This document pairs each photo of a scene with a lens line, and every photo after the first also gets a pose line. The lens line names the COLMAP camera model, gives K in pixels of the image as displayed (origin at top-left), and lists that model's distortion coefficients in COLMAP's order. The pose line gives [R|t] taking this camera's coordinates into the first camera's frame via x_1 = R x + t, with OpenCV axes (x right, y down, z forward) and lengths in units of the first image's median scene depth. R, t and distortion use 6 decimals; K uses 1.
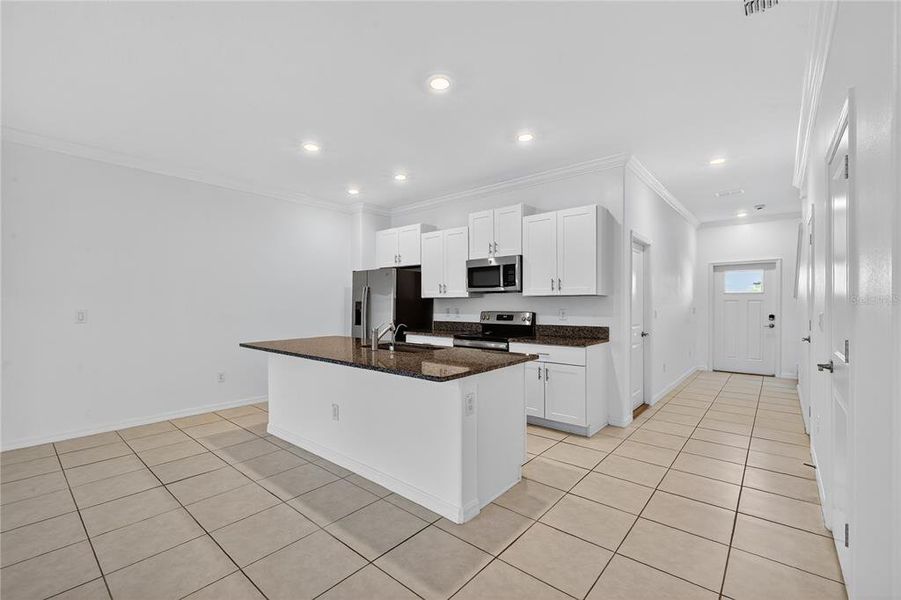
lens RADIAL K [[384.1, 0, 442.0], [0, 384.1, 299.5], [0, 0, 1]] dist [0.002380, -0.000012]
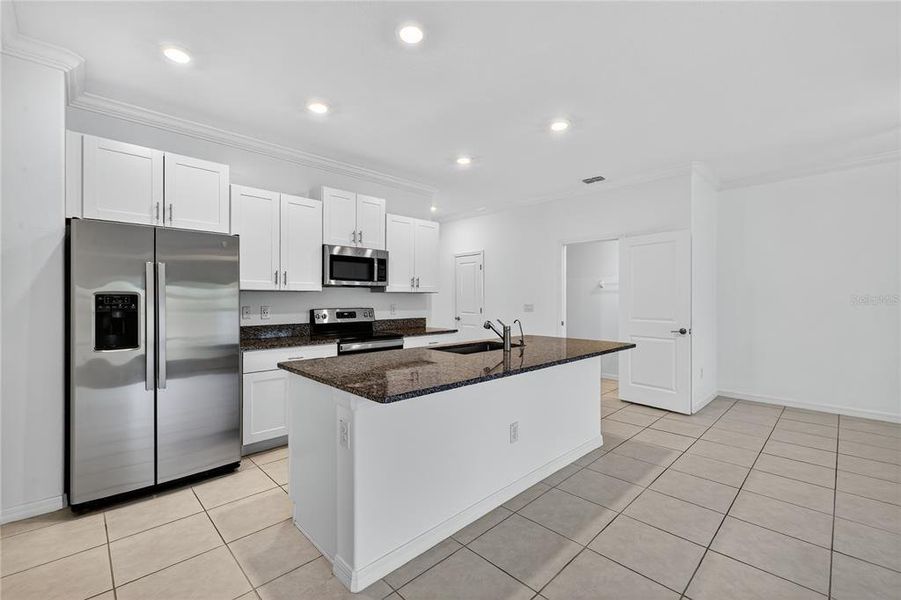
lens RADIAL K [[384.1, 0, 442.0], [0, 384.1, 299.5], [0, 0, 1]] dist [0.002380, -0.000012]
pose [[0.092263, 0.000911, 0.995734, -0.771764], [-0.009783, 0.999952, -0.000008, 0.009434], [-0.995687, -0.009741, 0.092267, 0.758094]]
